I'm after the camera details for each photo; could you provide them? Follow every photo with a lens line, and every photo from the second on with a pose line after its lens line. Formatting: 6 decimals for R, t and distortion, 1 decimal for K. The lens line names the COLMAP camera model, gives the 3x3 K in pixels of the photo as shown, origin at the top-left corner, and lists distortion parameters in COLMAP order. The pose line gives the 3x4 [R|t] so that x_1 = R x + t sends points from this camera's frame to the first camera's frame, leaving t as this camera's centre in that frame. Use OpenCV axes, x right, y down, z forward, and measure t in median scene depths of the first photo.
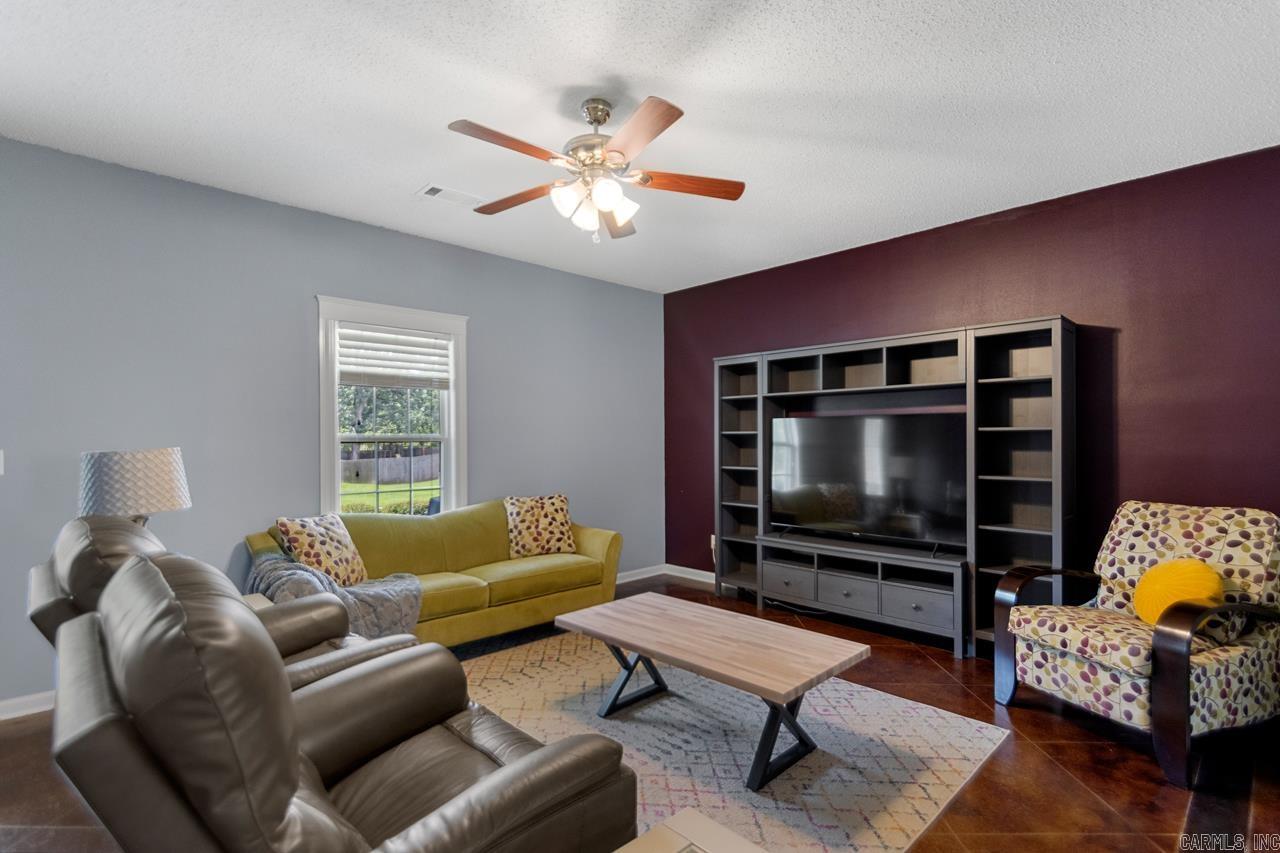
lens RADIAL K [[607.4, 0, 639.4], [0, 607.4, 433.3], [0, 0, 1]] dist [-0.000001, -0.000017]
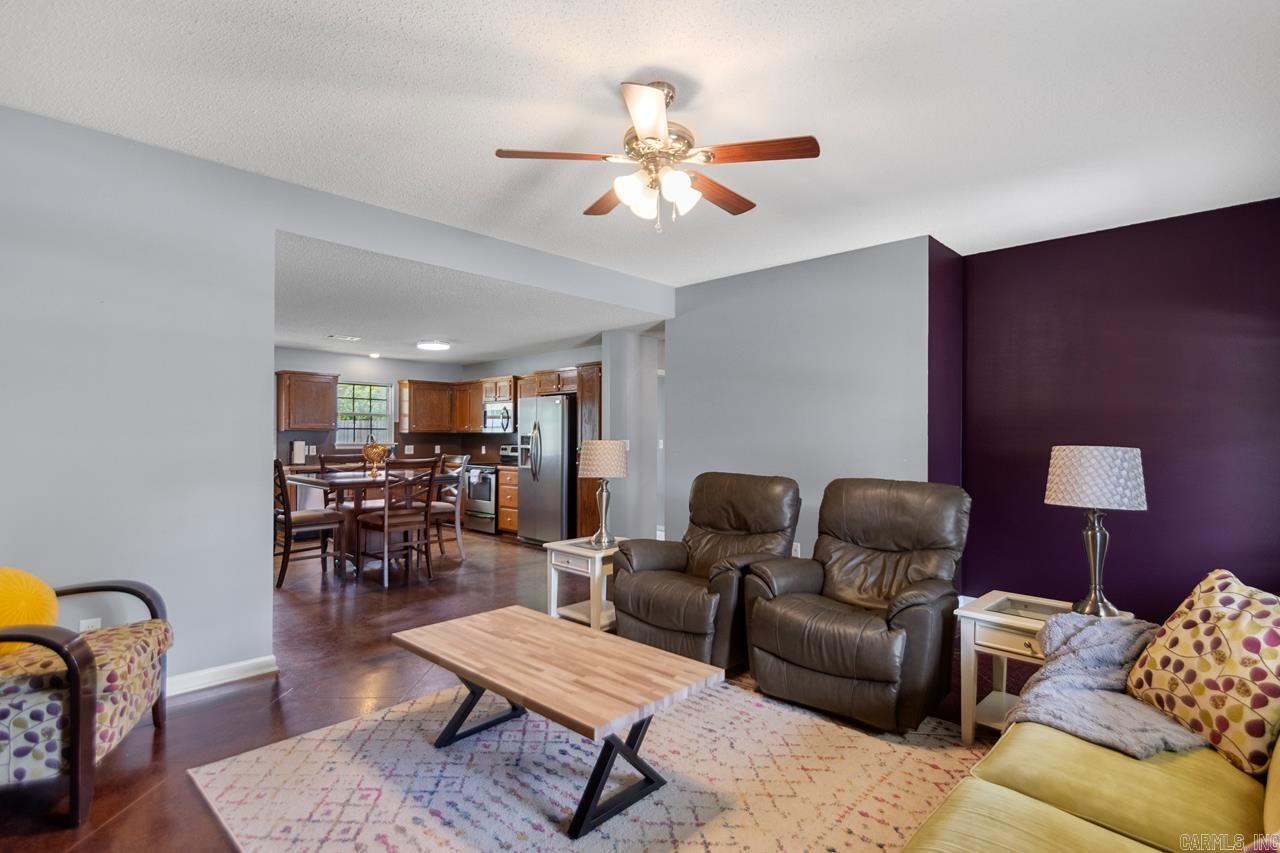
lens RADIAL K [[607.4, 0, 641.3], [0, 607.4, 431.9], [0, 0, 1]] dist [-0.000001, -0.000017]
pose [[-0.998798, -0.002113, -0.048966, 0.003033], [-0.001059, 0.999767, -0.021554, 0.021396], [0.049001, -0.021476, -0.998568, 1.842724]]
